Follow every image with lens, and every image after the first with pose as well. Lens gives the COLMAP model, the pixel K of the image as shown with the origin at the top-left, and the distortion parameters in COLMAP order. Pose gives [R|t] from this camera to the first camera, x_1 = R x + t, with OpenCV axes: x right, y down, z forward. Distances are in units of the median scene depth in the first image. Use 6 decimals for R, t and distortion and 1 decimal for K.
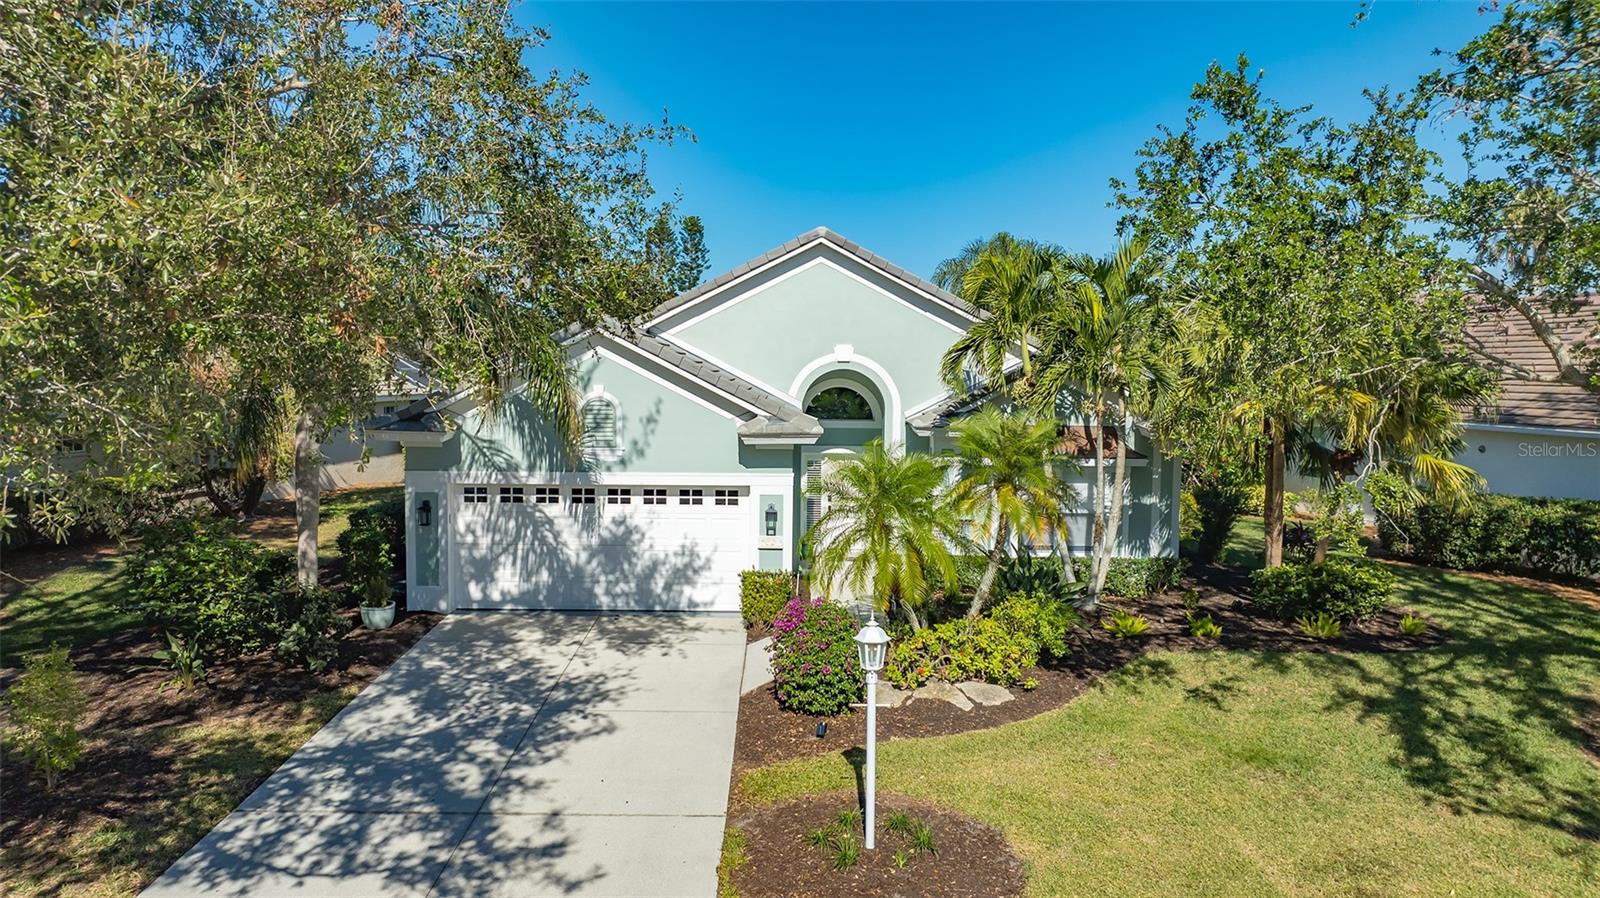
lens RADIAL K [[1127.4, 0, 804.7], [0, 1127.4, 444.2], [0, 0, 1]] dist [-0.039269, 0.032502]
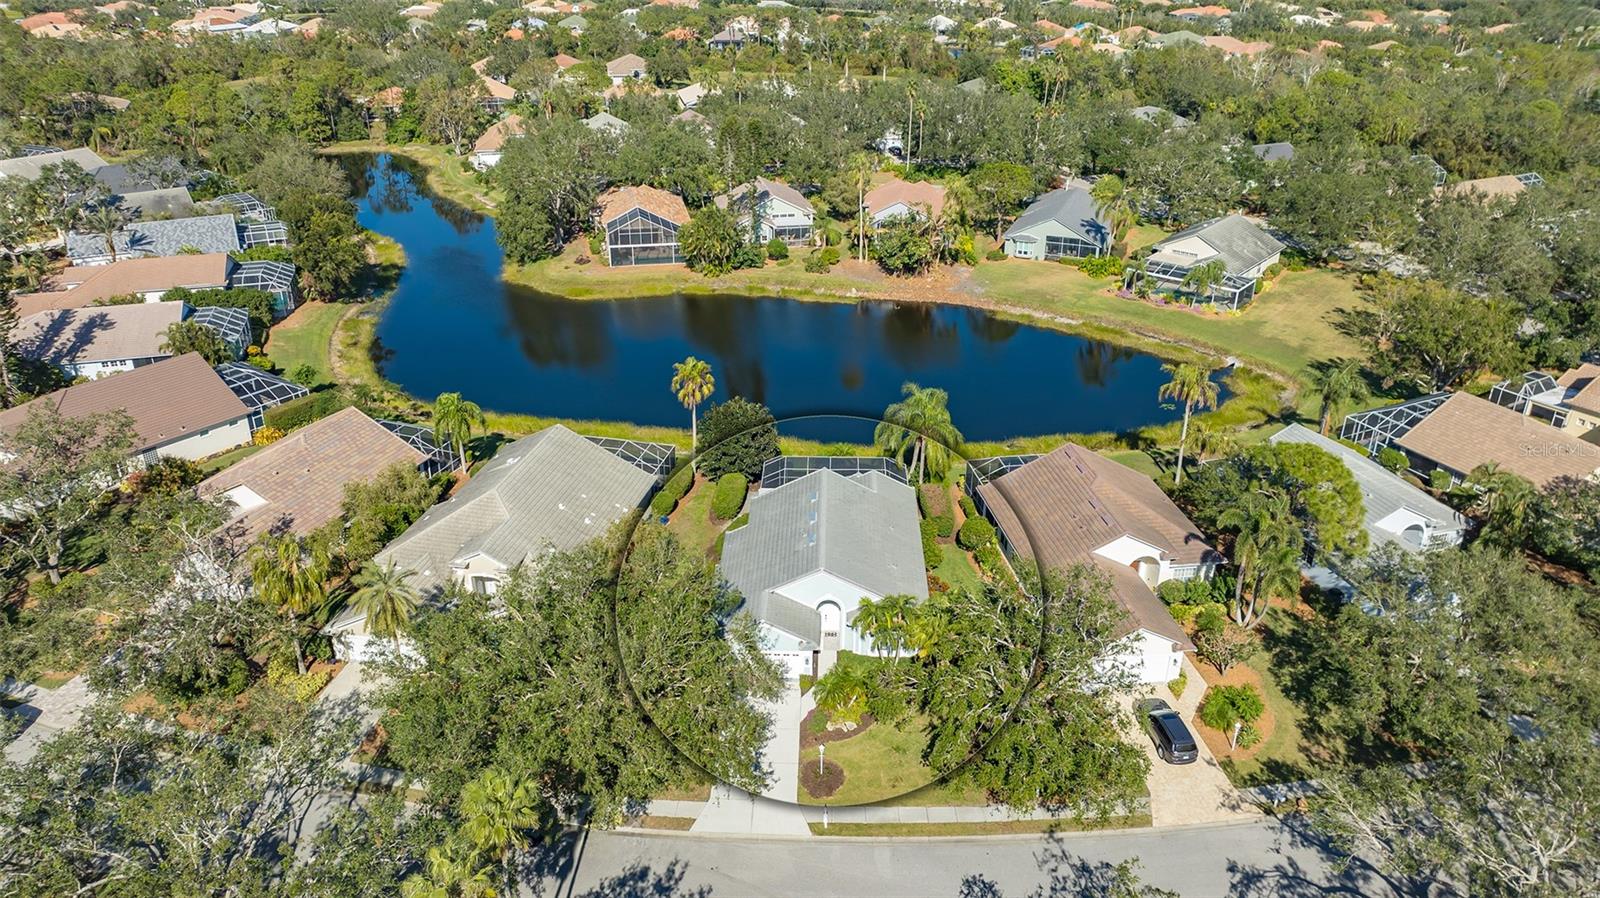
lens RADIAL K [[1127.4, 0, 809.6], [0, 1127.4, 443.5], [0, 0, 1]] dist [-0.039269, 0.032502]
pose [[0.999240, 0.013656, -0.036500, 0.153772], [0.000832, 0.928909, 0.370308, -2.895550], [0.038962, -0.370057, 0.928192, -3.269113]]
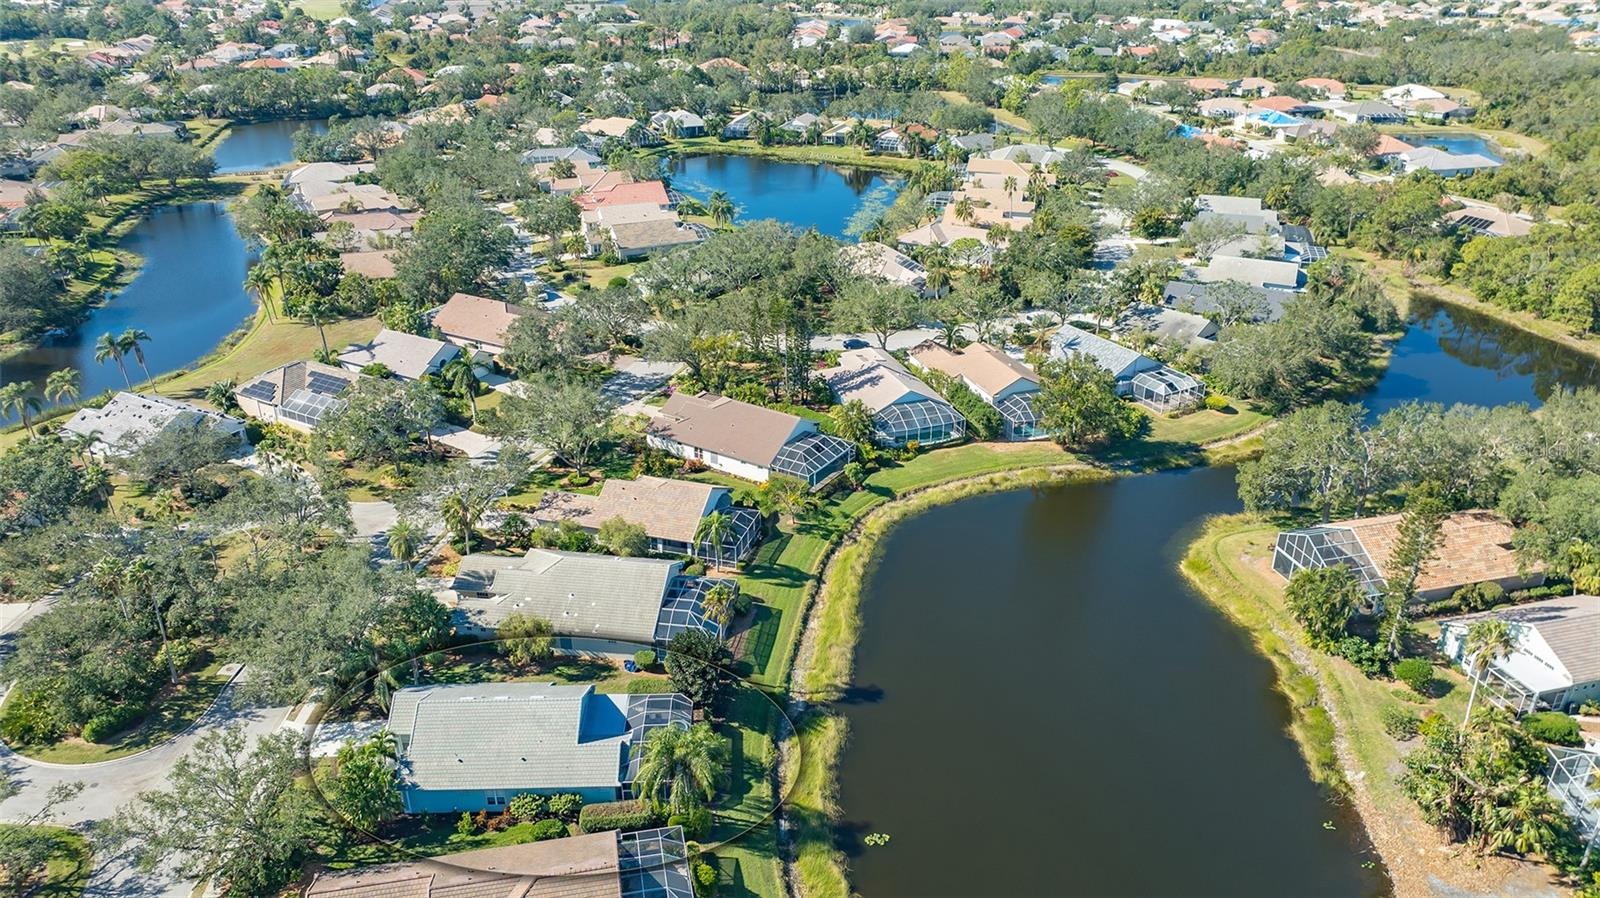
lens RADIAL K [[1127.4, 0, 791.1], [0, 1127.4, 437.6], [0, 0, 1]] dist [-0.039269, 0.032502]
pose [[0.011811, 0.408667, -0.912607, 6.178231], [-0.055230, 0.911544, 0.407477, -5.105749], [0.998404, 0.045591, 0.033337, 3.761741]]
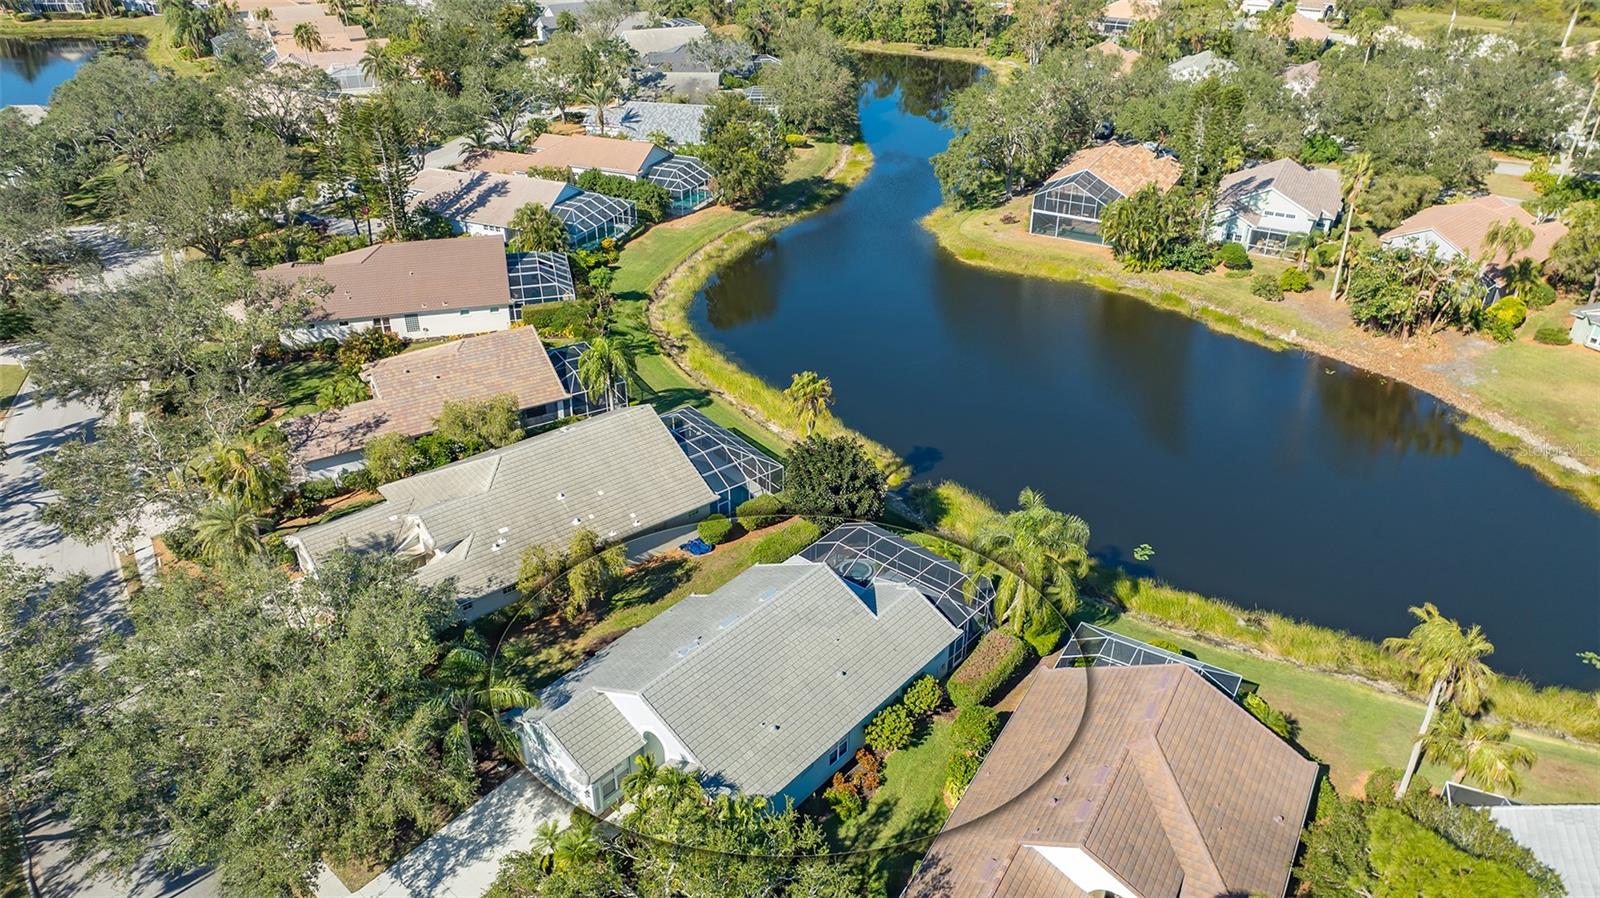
lens RADIAL K [[1127.4, 0, 802.2], [0, 1127.4, 460.7], [0, 0, 1]] dist [-0.039269, 0.032502]
pose [[0.748507, 0.329367, -0.575547, 2.605688], [-0.036364, 0.887010, 0.460315, -3.021120], [0.662129, -0.323620, 0.675911, -0.552083]]
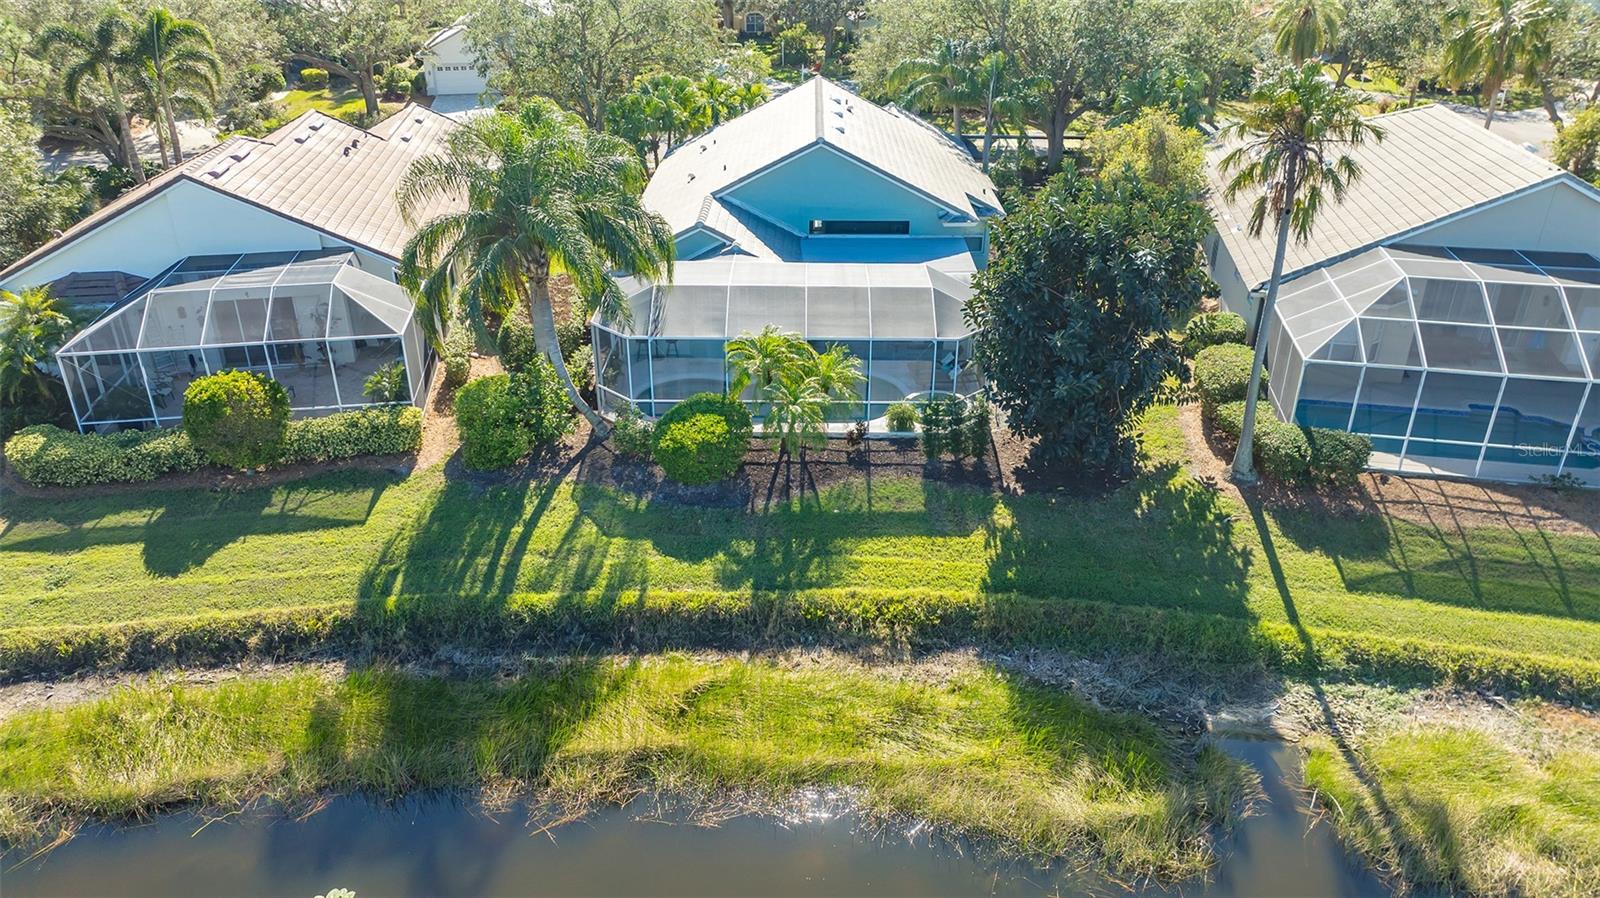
lens RADIAL K [[1127.4, 0, 801.8], [0, 1127.4, 449.2], [0, 0, 1]] dist [-0.039269, 0.032502]
pose [[-0.999437, -0.023491, 0.023953, -0.037387], [-0.008411, 0.866596, 0.498939, -1.127702], [-0.032479, 0.498456, -0.866306, 5.624563]]
